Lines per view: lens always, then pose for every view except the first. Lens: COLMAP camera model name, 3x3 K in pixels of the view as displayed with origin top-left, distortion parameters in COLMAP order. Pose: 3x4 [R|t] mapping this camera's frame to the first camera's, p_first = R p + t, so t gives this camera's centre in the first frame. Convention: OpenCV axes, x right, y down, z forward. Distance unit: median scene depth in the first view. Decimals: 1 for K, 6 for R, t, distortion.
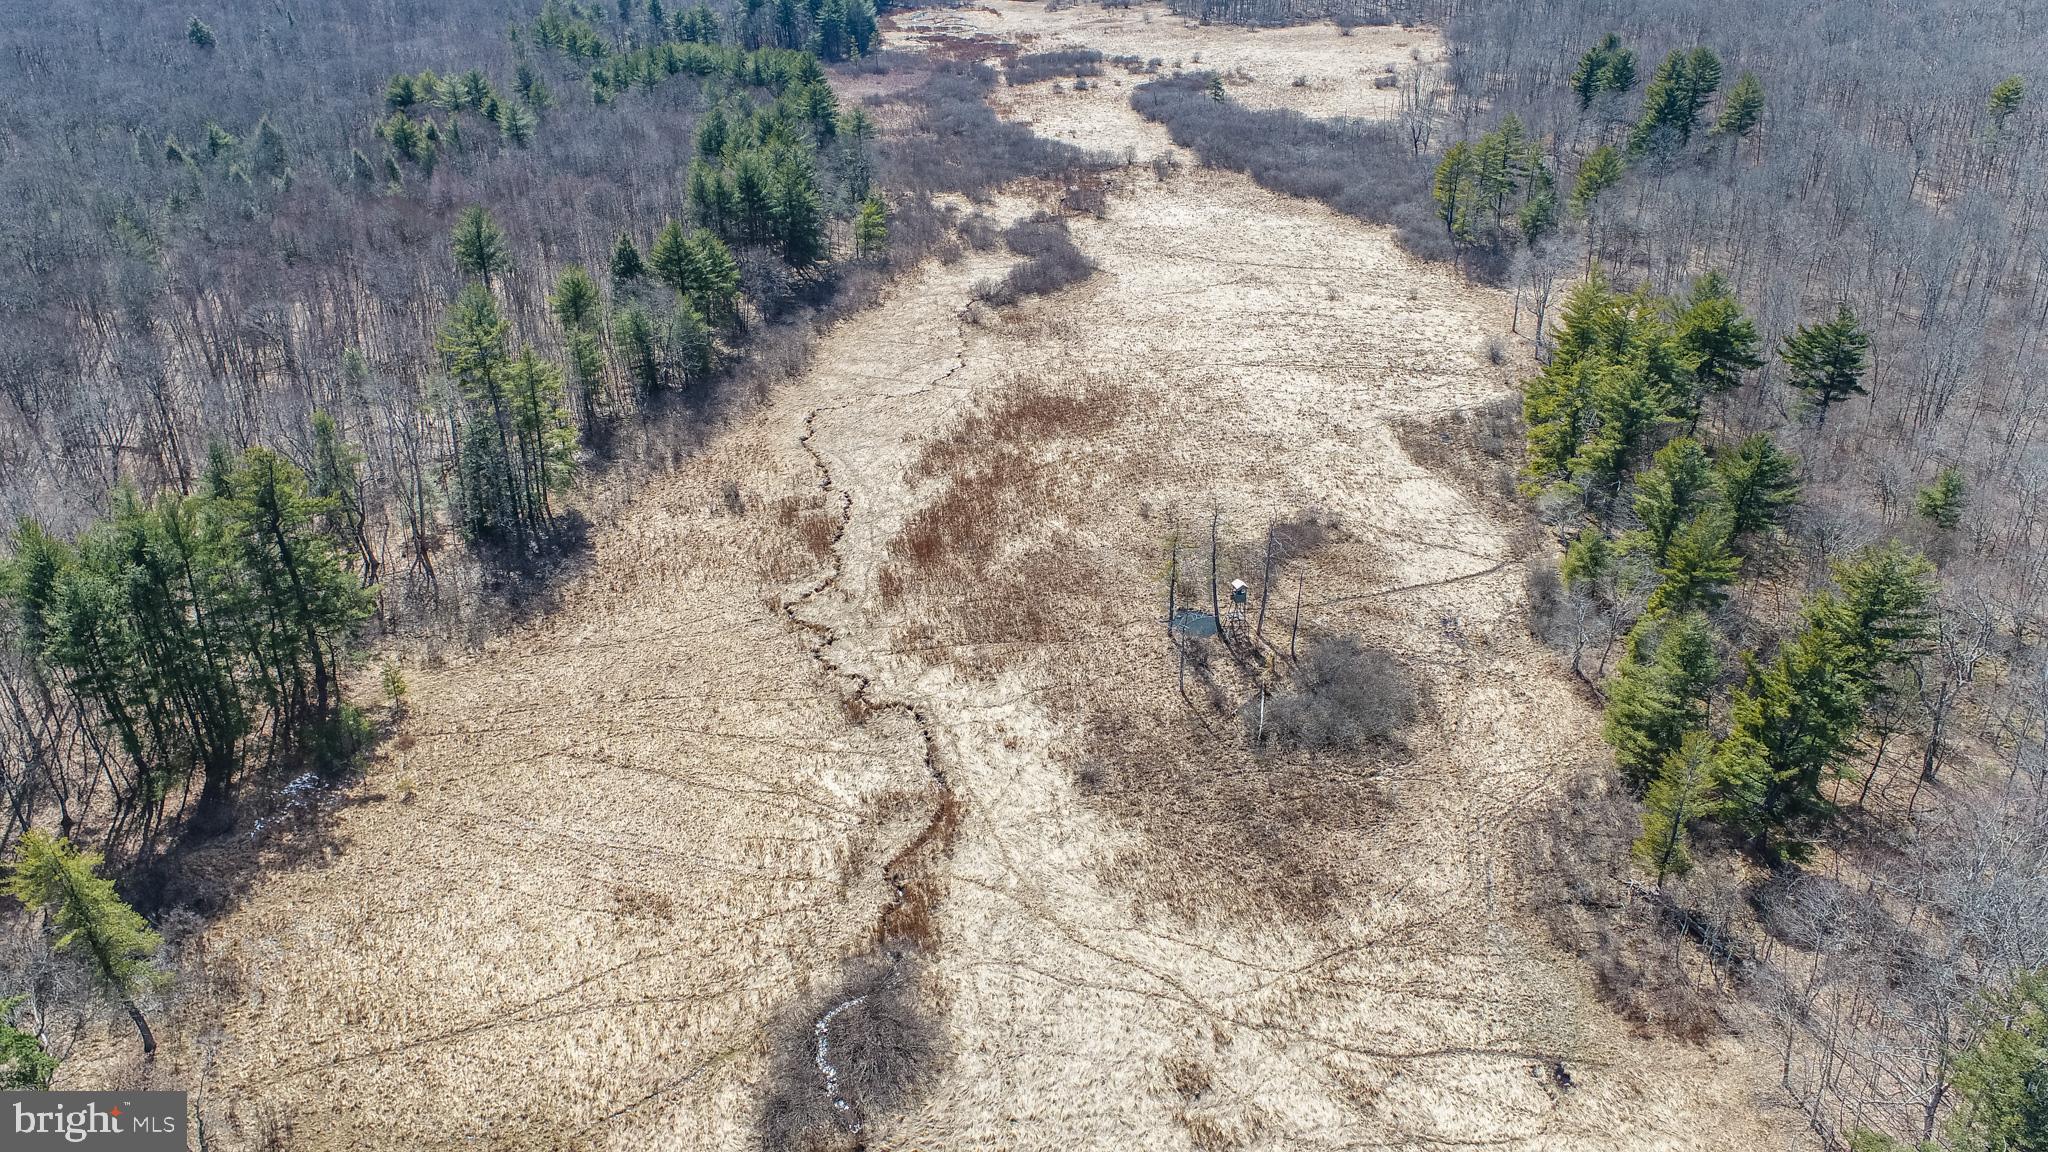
lens RADIAL K [[1389.8, 0, 1029.5], [0, 1389.8, 579.8], [0, 0, 1]] dist [-0.012841, 0.007664]
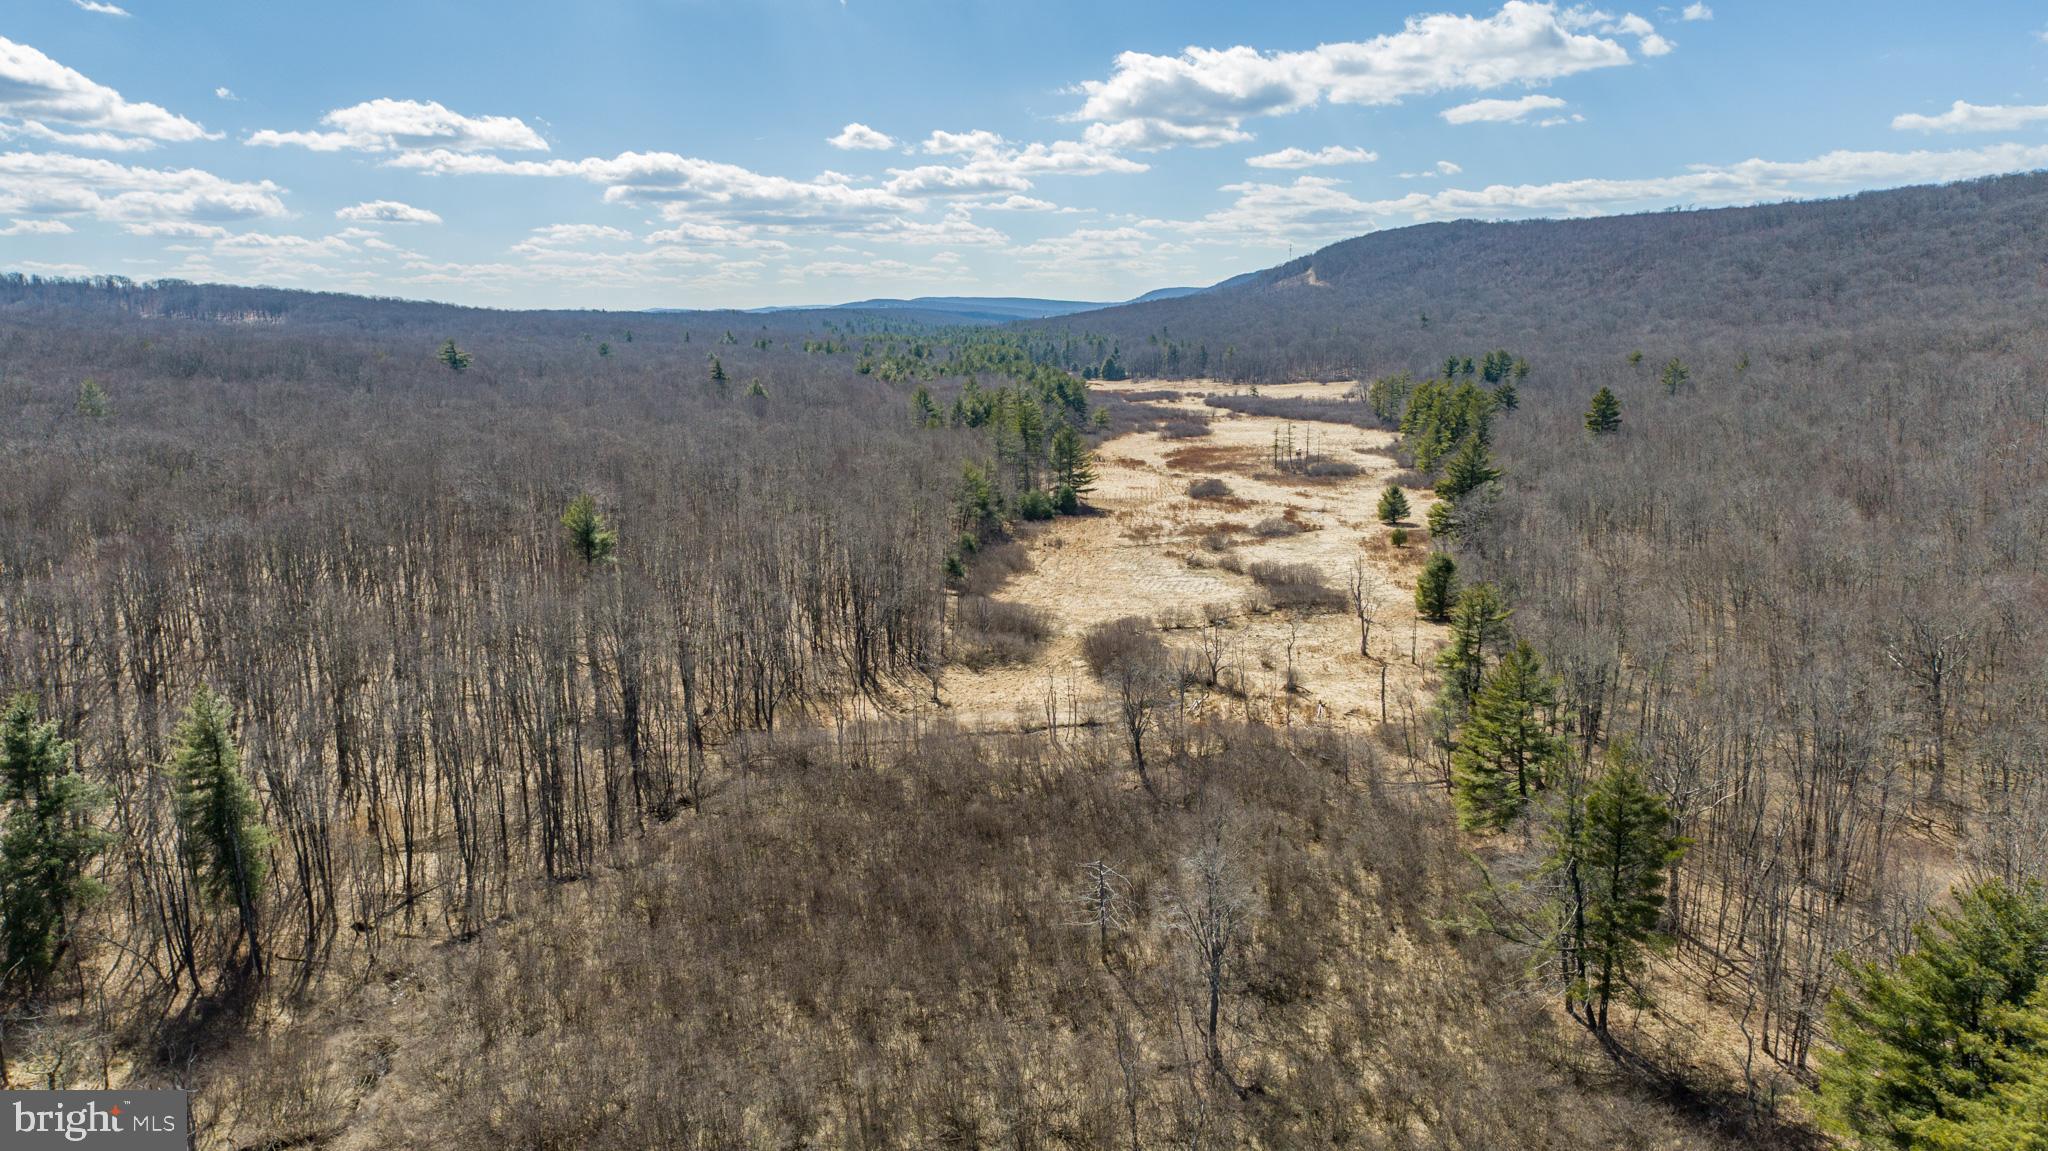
lens RADIAL K [[1389.8, 0, 1030.0], [0, 1389.8, 579.4], [0, 0, 1]] dist [-0.012841, 0.007664]
pose [[0.999977, -0.006455, -0.002188, -0.357988], [0.005447, 0.949869, -0.312600, 1.026934], [0.004096, 0.312580, 0.949882, -1.488369]]
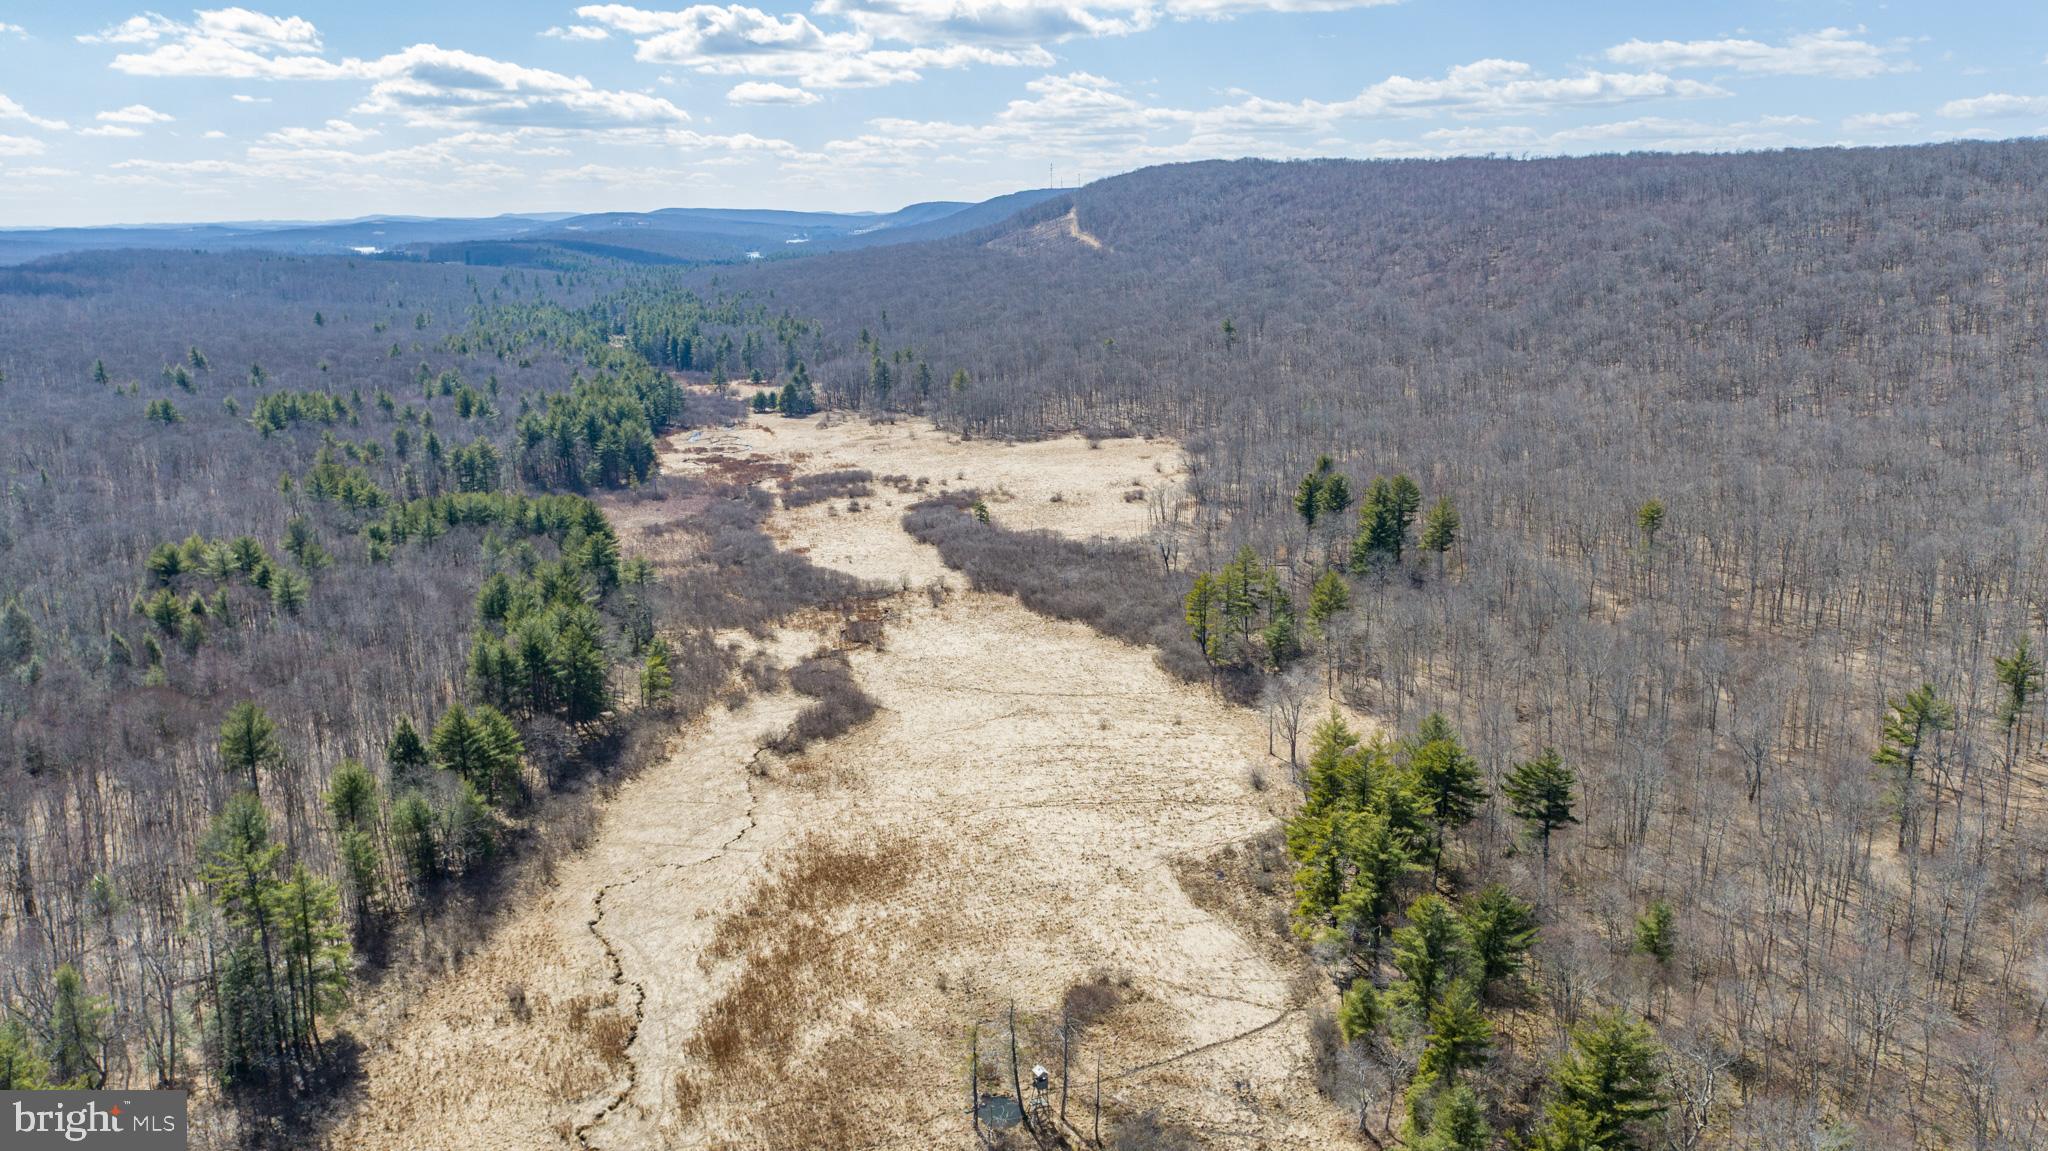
lens RADIAL K [[1389.8, 0, 1032.8], [0, 1389.8, 581.6], [0, 0, 1]] dist [-0.012841, 0.007664]
pose [[0.986211, -0.040974, 0.160341, -0.002601], [0.079611, 0.966857, -0.242590, -0.084666], [-0.145087, 0.252010, 0.956787, -0.056712]]
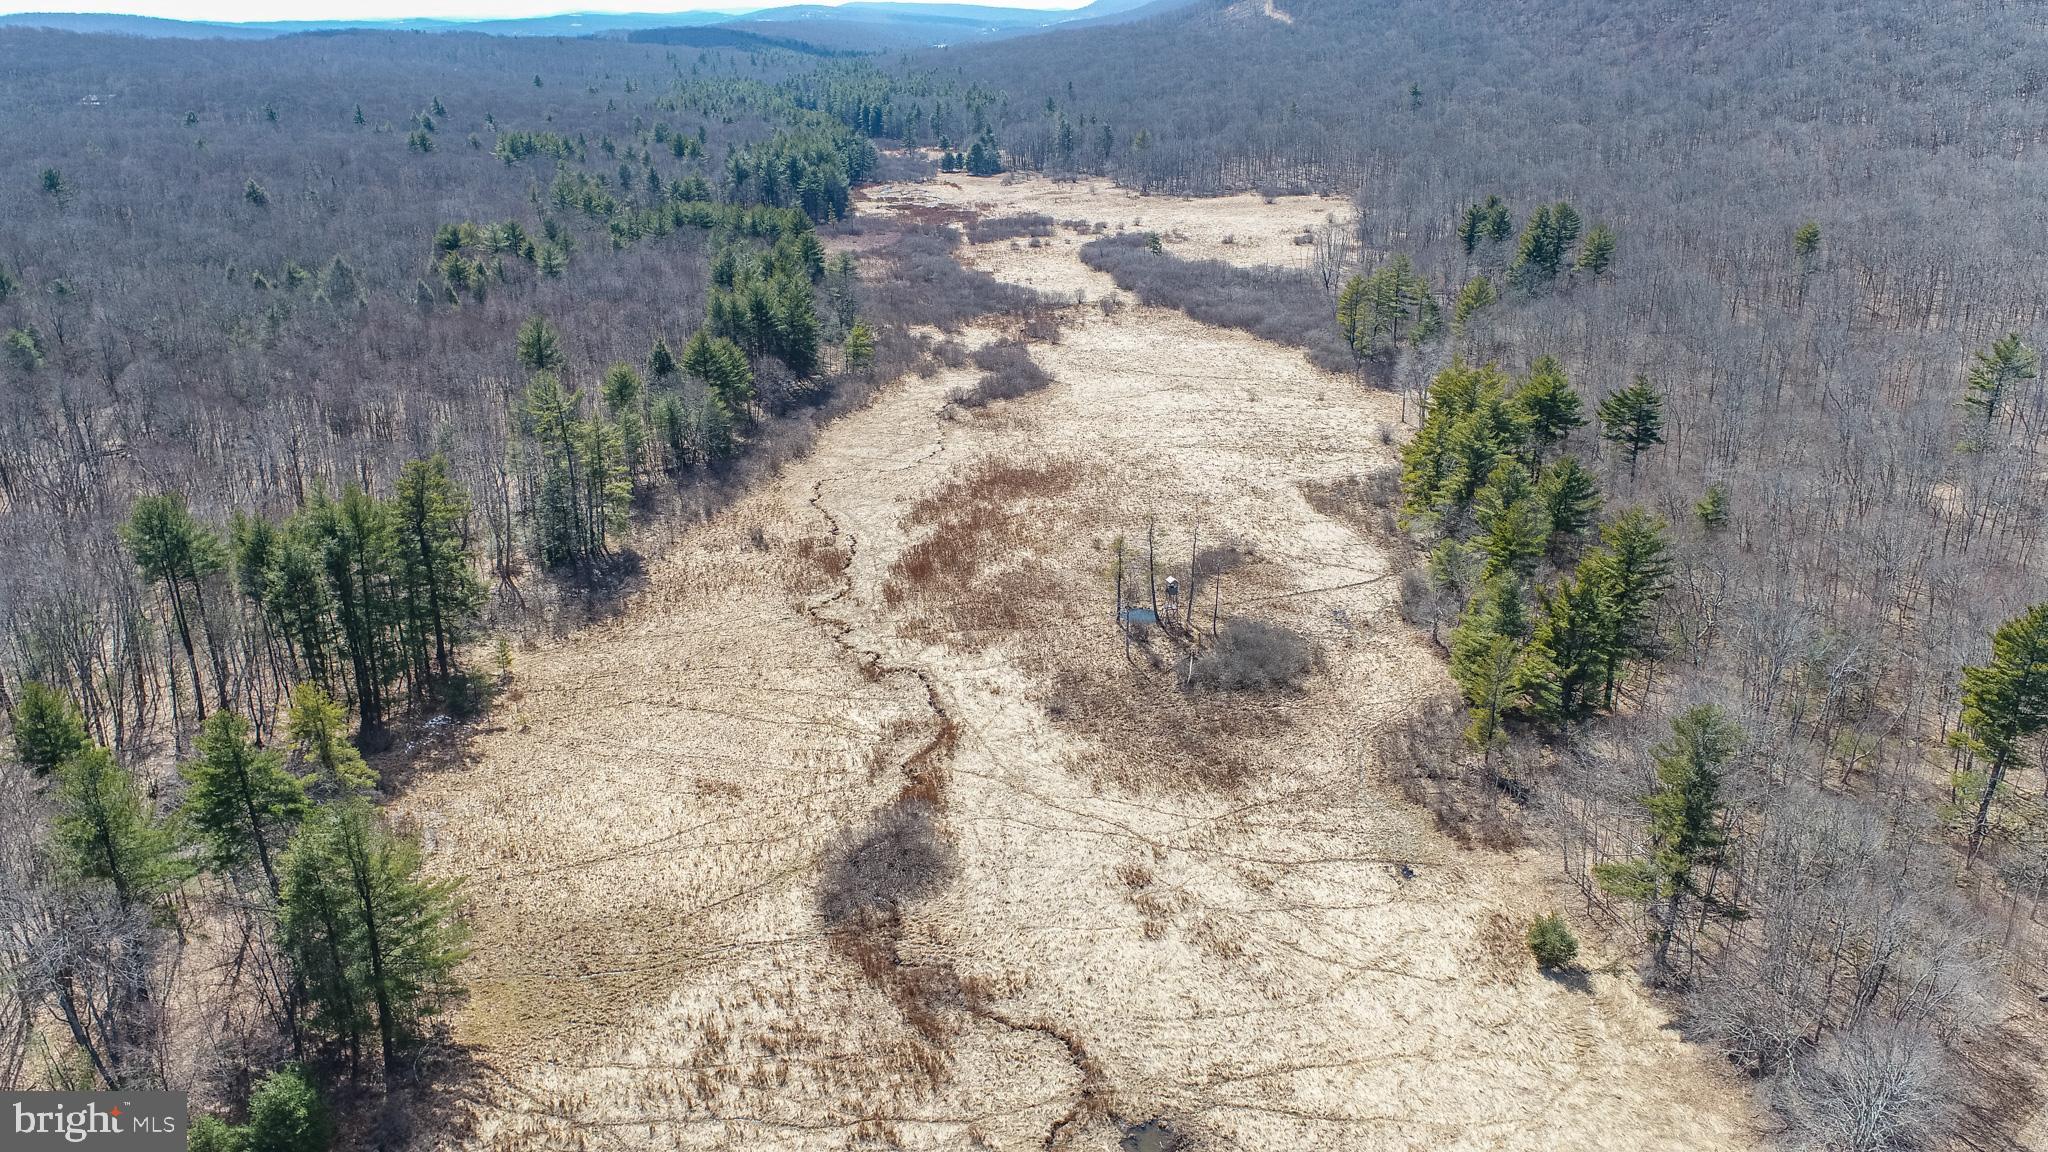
lens RADIAL K [[1389.8, 0, 1031.5], [0, 1389.8, 587.3], [0, 0, 1]] dist [-0.012841, 0.007664]
pose [[0.999380, -0.009168, 0.033985, -0.017767], [0.013083, 0.993068, -0.116812, 0.135946], [-0.032679, 0.117184, 0.992572, -0.221596]]
